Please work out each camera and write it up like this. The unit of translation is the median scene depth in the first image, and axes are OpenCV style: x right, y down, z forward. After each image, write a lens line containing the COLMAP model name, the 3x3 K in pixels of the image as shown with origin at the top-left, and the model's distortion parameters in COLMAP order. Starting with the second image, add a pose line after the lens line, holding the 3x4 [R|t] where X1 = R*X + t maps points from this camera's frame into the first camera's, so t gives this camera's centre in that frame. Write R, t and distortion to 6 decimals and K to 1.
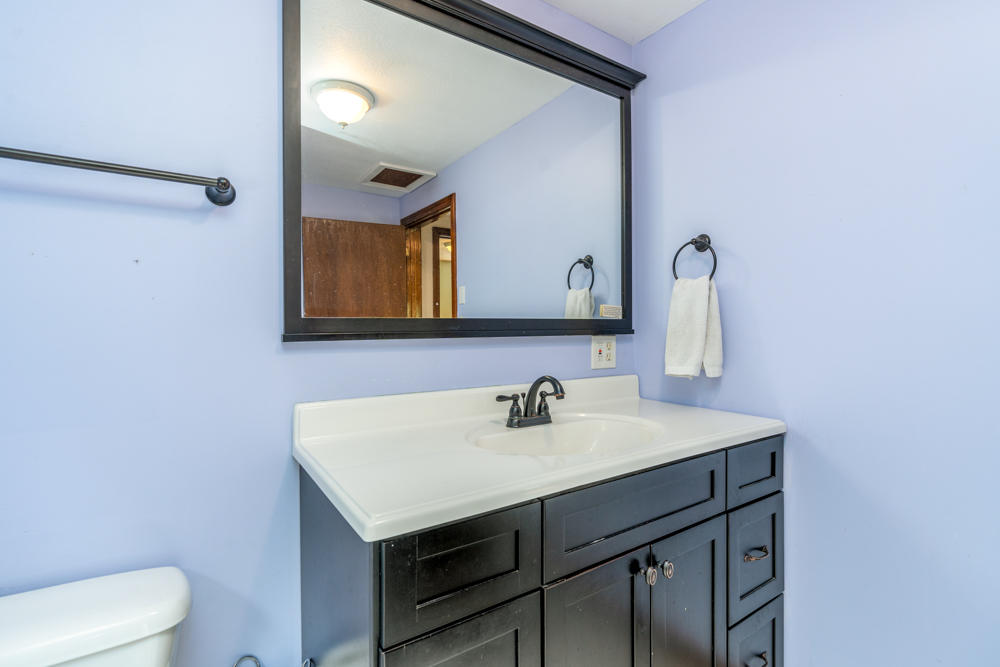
lens RADIAL K [[457.2, 0, 498.0], [0, 457.2, 330.2], [0, 0, 1]] dist [-0.005794, 0.001647]
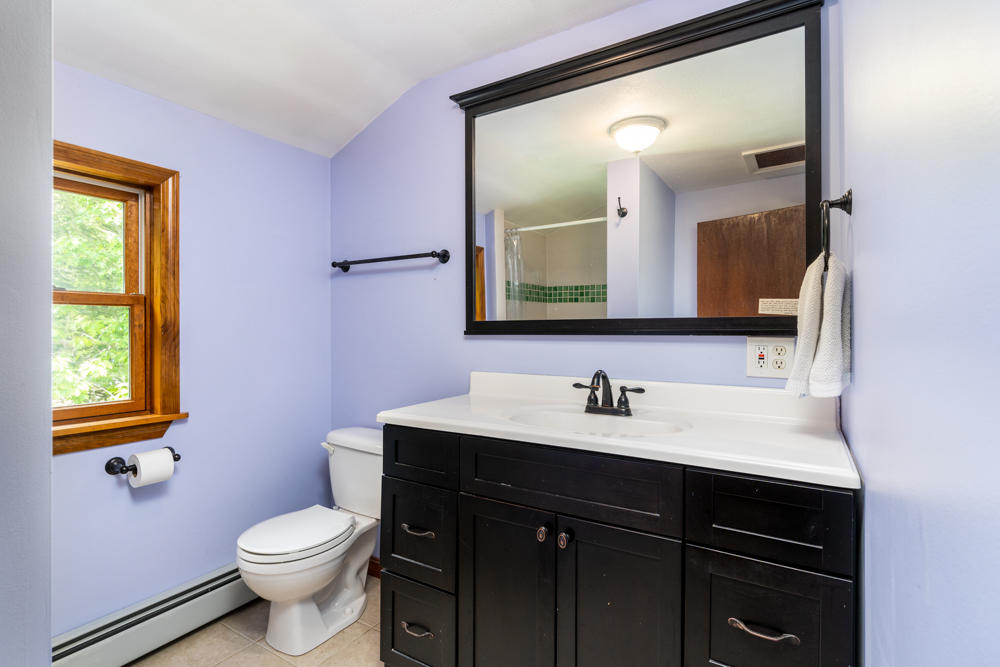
lens RADIAL K [[486.6, 0, 500.4], [0, 486.6, 332.3], [0, 0, 1]] dist [-0.002326, 0.000128]
pose [[0.426236, 0.011570, -0.904538, 1.021996], [-0.004412, 0.999933, 0.010712, -0.004031], [0.904601, -0.000575, 0.426258, 0.254228]]
